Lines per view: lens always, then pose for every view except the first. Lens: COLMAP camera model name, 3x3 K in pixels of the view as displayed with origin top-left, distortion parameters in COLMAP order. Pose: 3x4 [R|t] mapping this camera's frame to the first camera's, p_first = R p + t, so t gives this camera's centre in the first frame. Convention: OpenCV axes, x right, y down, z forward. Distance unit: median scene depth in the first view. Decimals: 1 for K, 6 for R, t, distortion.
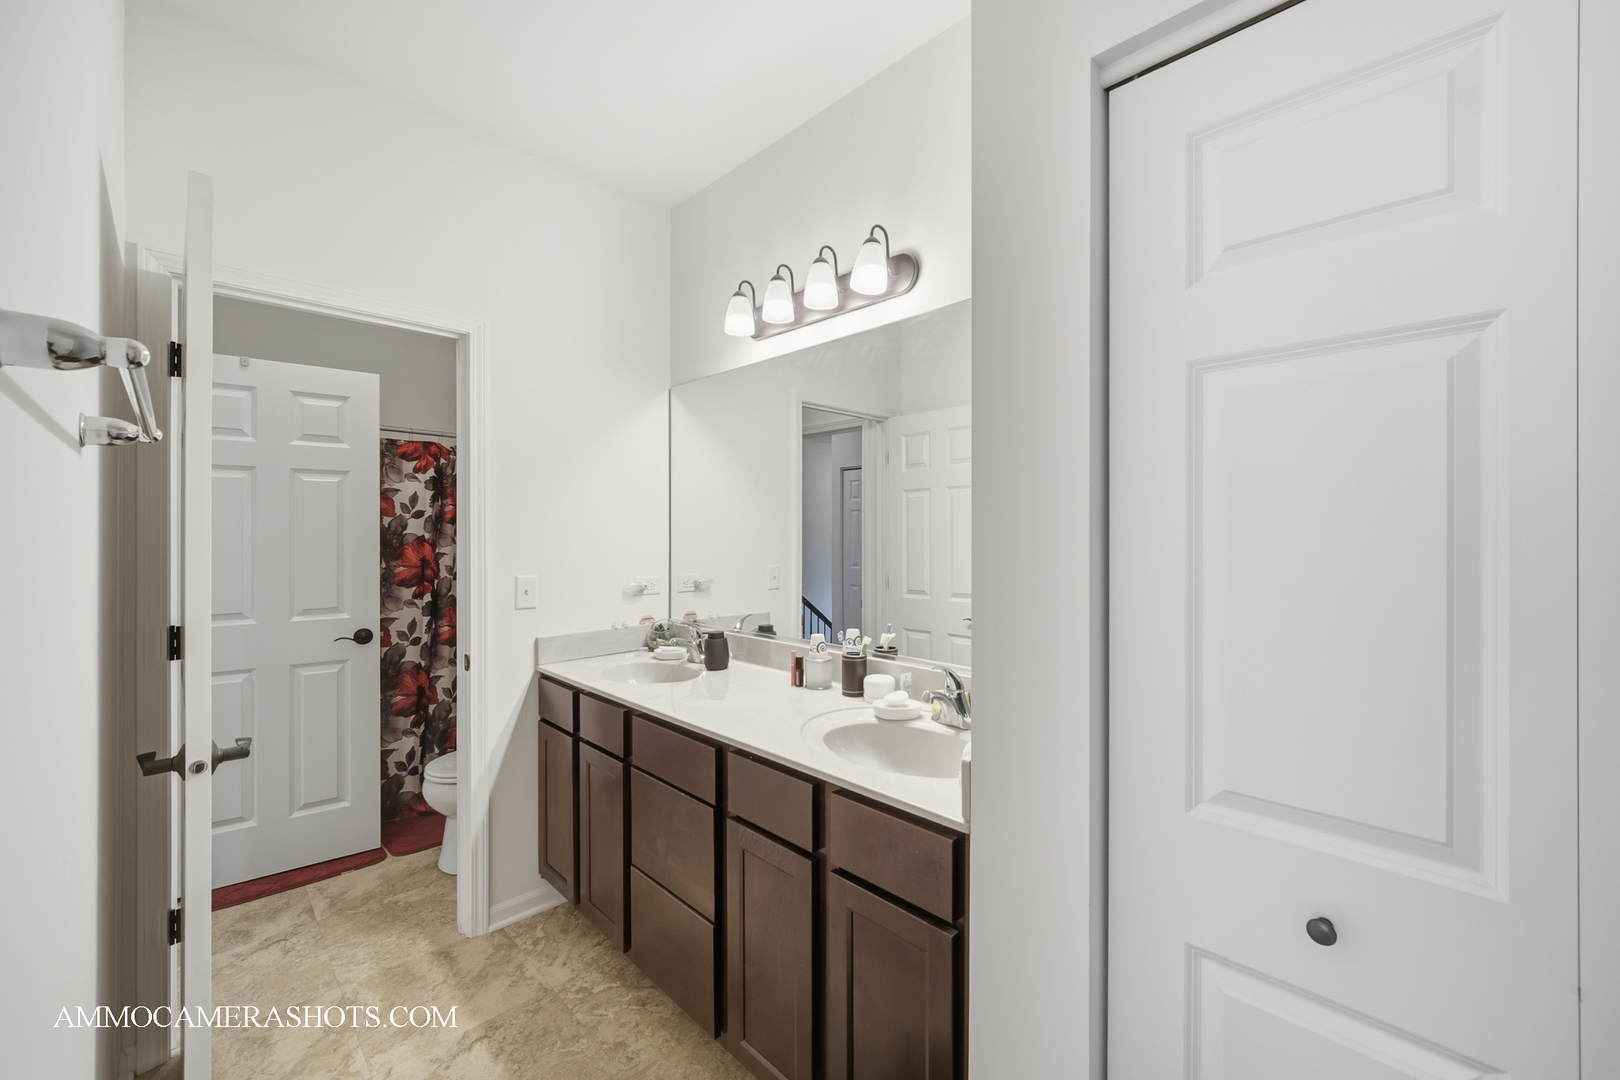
lens RADIAL K [[652.1, 0, 826.1], [0, 652.1, 533.0], [0, 0, 1]] dist [-0.001532, -0.000676]
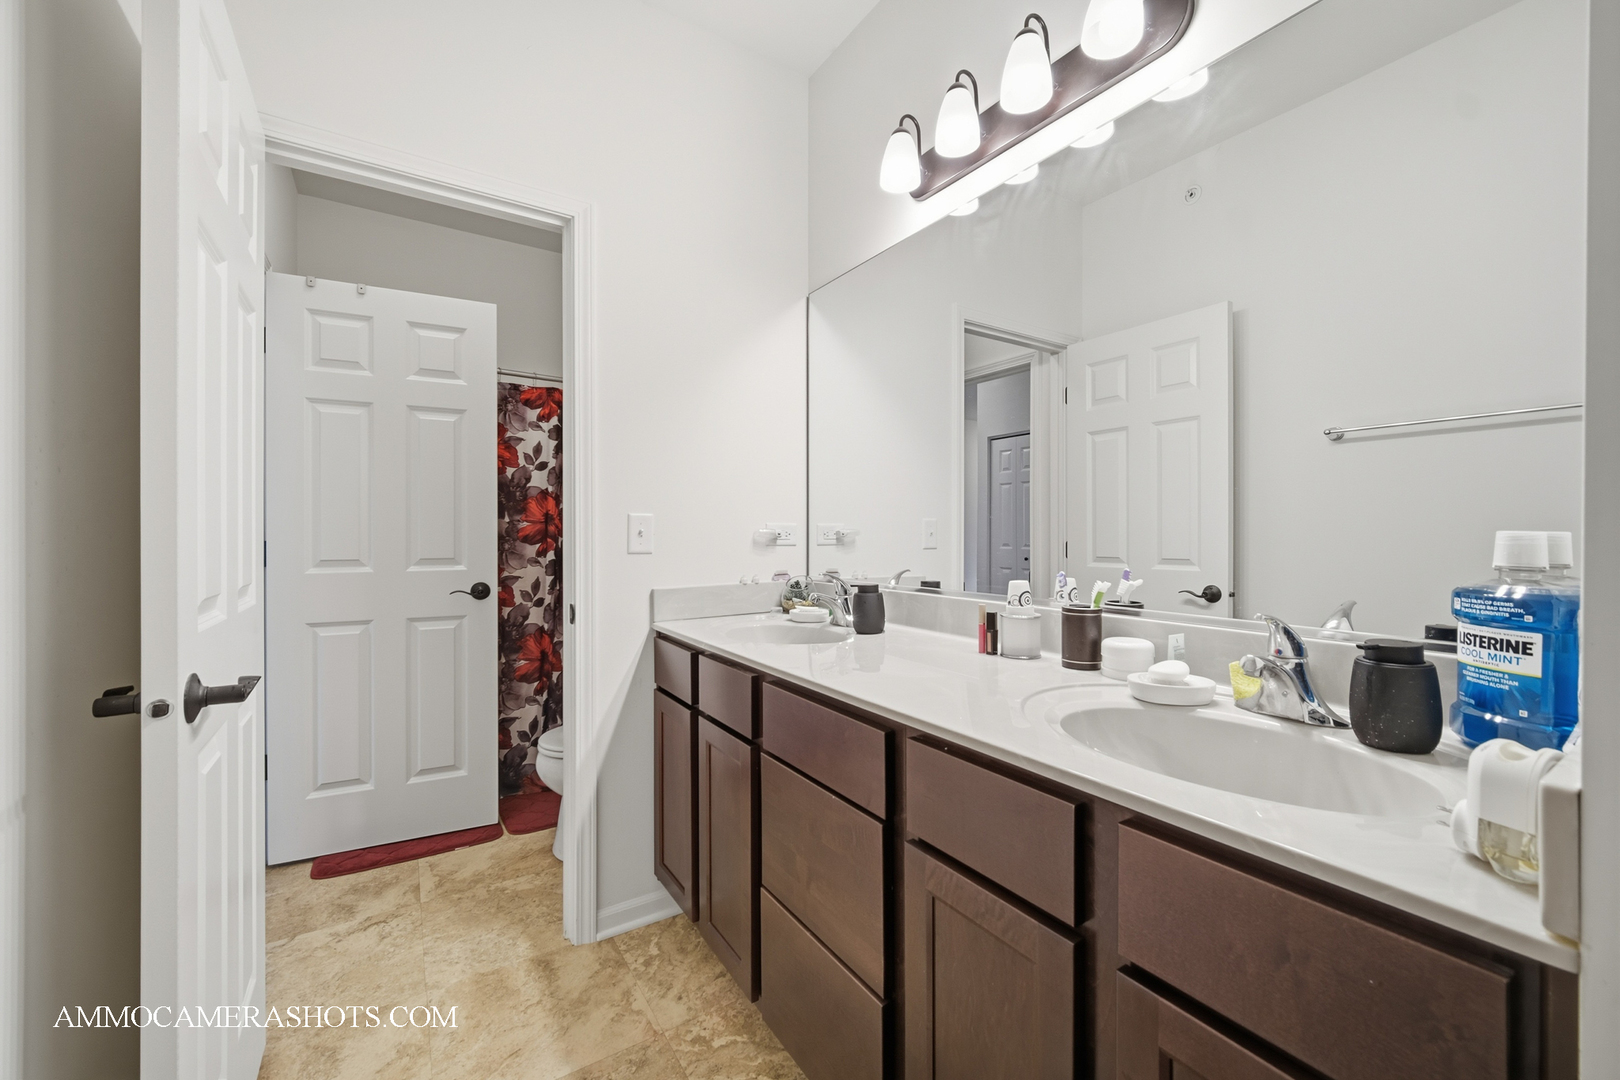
lens RADIAL K [[652.1, 0, 826.1], [0, 652.1, 533.0], [0, 0, 1]] dist [-0.001532, -0.000676]
pose [[0.980811, 0.001365, -0.194956, -0.068483], [-0.000394, 0.999987, 0.005022, 0.087594], [0.194961, -0.004849, 0.980799, 0.239021]]
